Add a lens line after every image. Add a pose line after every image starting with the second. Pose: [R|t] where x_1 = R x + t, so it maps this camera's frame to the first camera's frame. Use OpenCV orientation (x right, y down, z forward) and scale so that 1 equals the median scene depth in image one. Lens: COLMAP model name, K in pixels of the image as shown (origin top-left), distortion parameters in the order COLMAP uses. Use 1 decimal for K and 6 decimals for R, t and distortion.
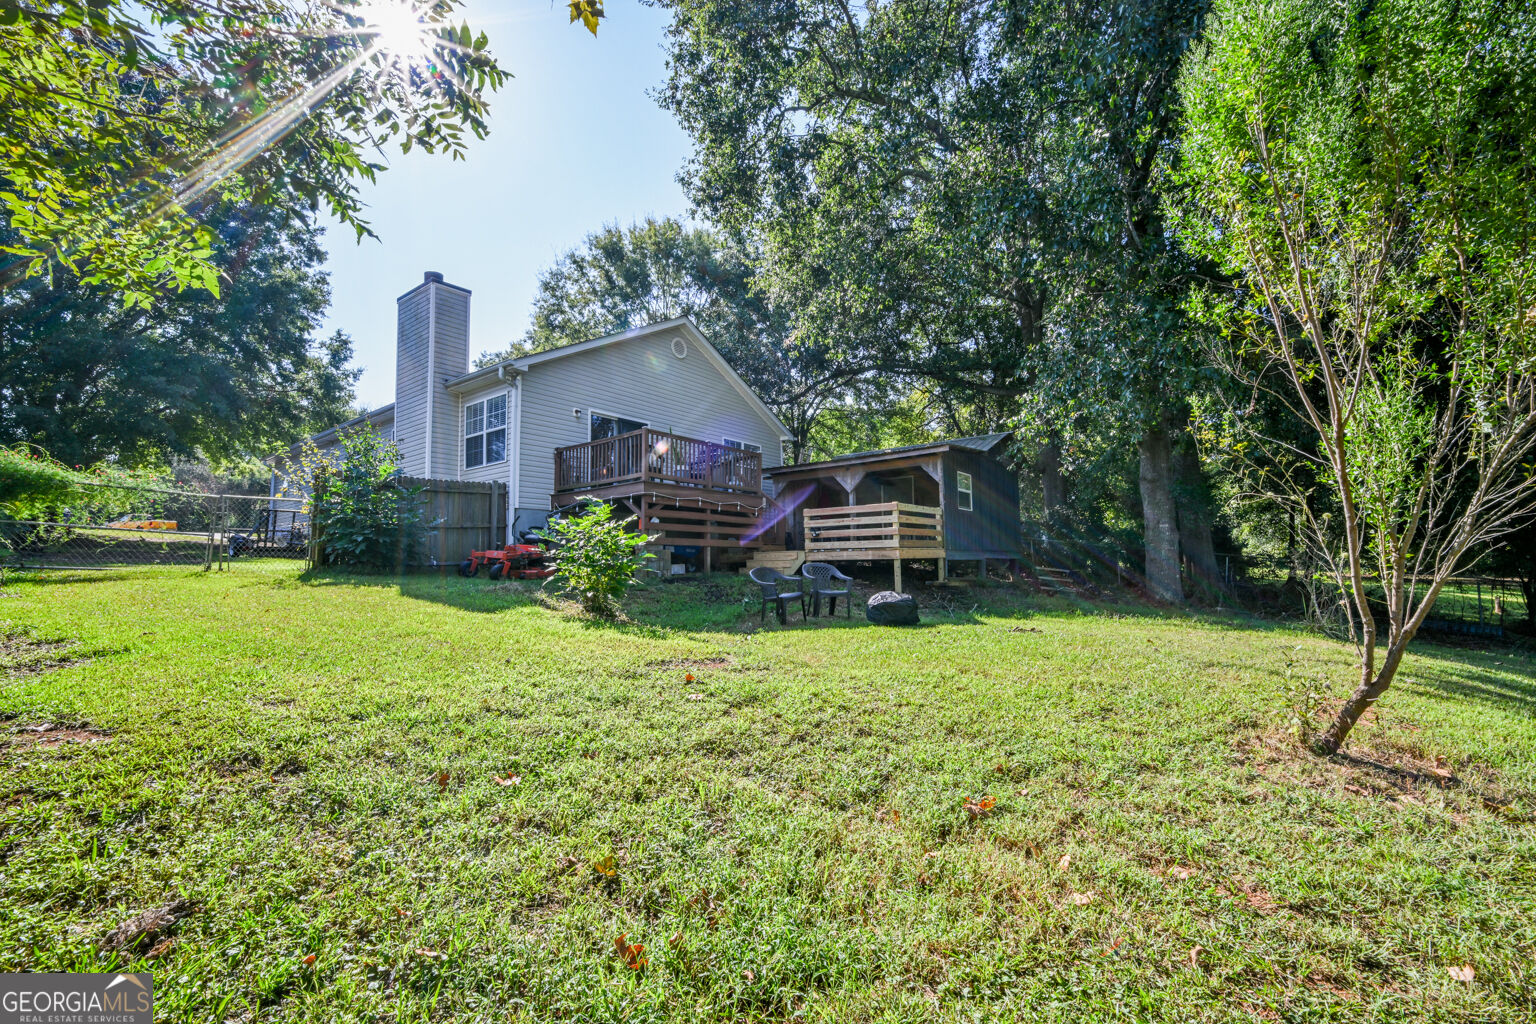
lens RADIAL K [[630.0, 0, 768.0], [0, 630.0, 511.9], [0, 0, 1]] dist [-0.008129, -0.003286]
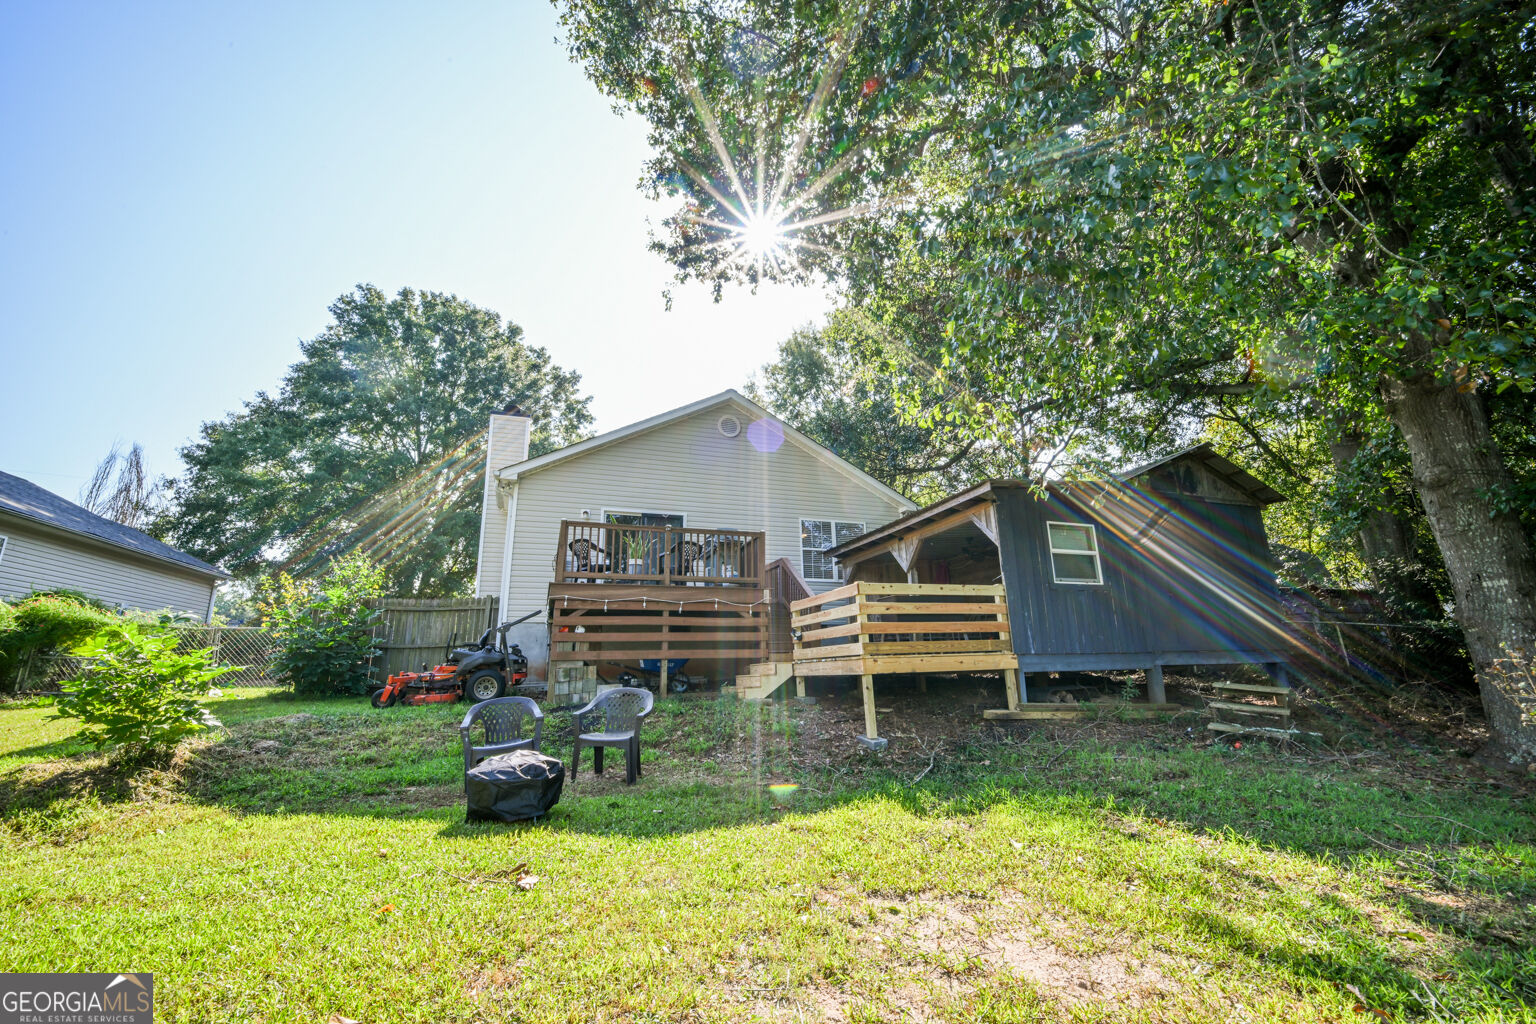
lens RADIAL K [[630.0, 0, 766.7], [0, 630.0, 509.6], [0, 0, 1]] dist [-0.008129, -0.003286]
pose [[0.842049, -0.144902, -0.519574, 0.441825], [0.059195, 0.982248, -0.178001, 0.018665], [0.536144, 0.119129, 0.835678, 0.388178]]
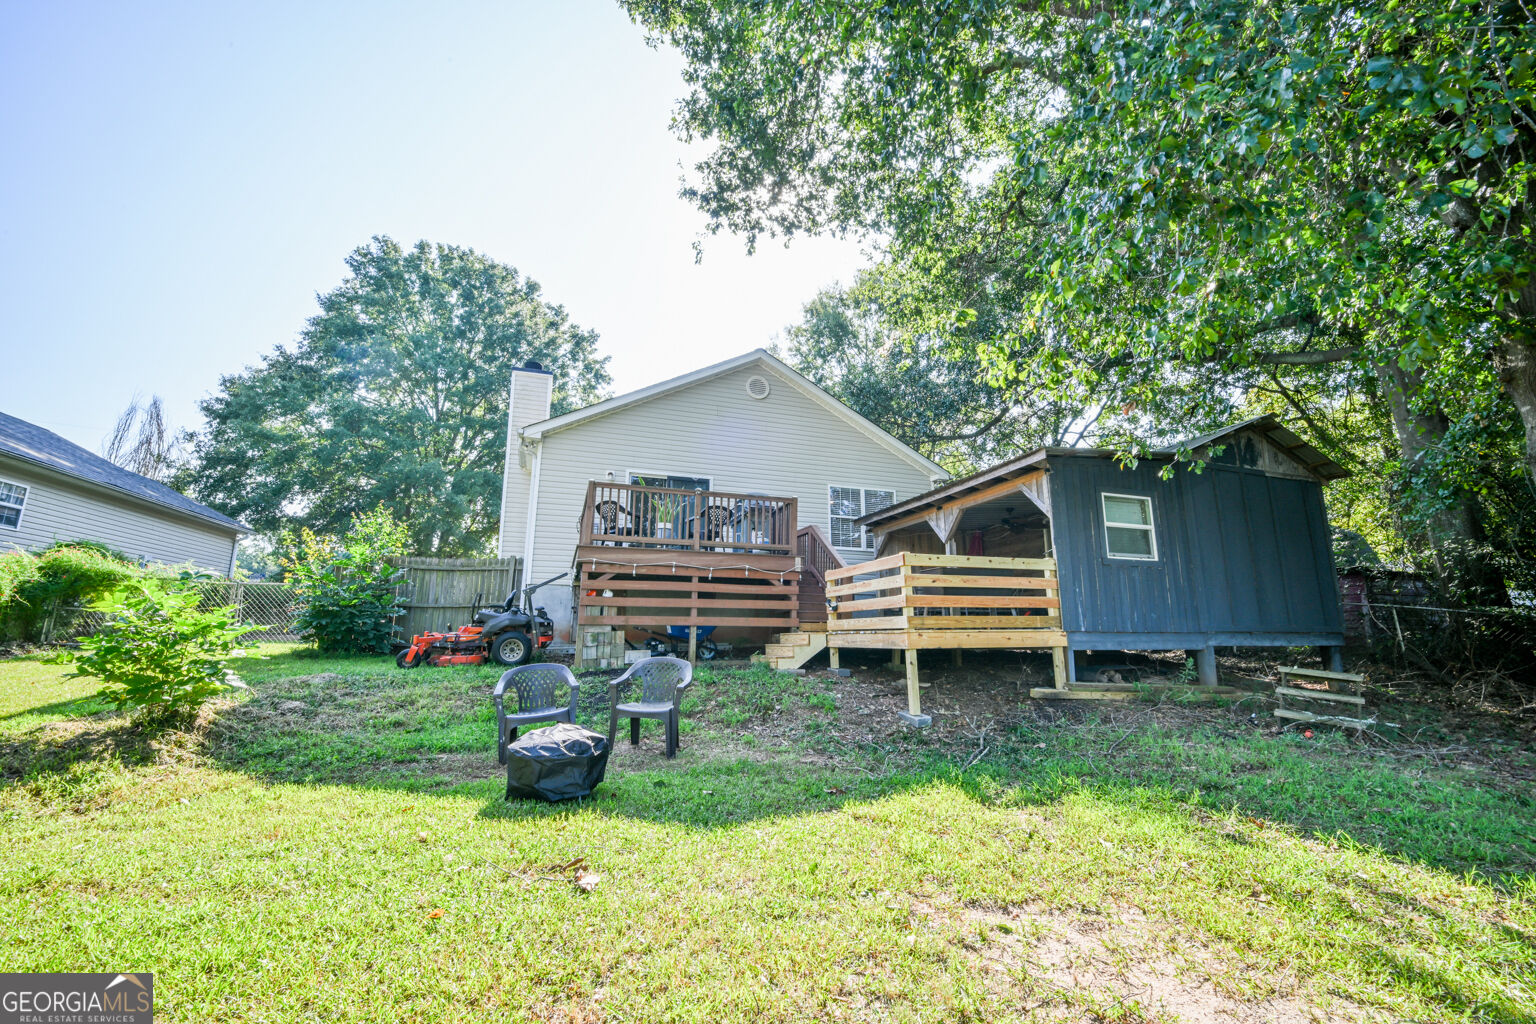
lens RADIAL K [[630.0, 0, 766.6], [0, 630.0, 509.5], [0, 0, 1]] dist [-0.008129, -0.003286]
pose [[0.834254, -0.098081, -0.542586, 0.402424], [0.034756, 0.991449, -0.125780, 0.013807], [0.550283, 0.086075, 0.830530, 0.400099]]
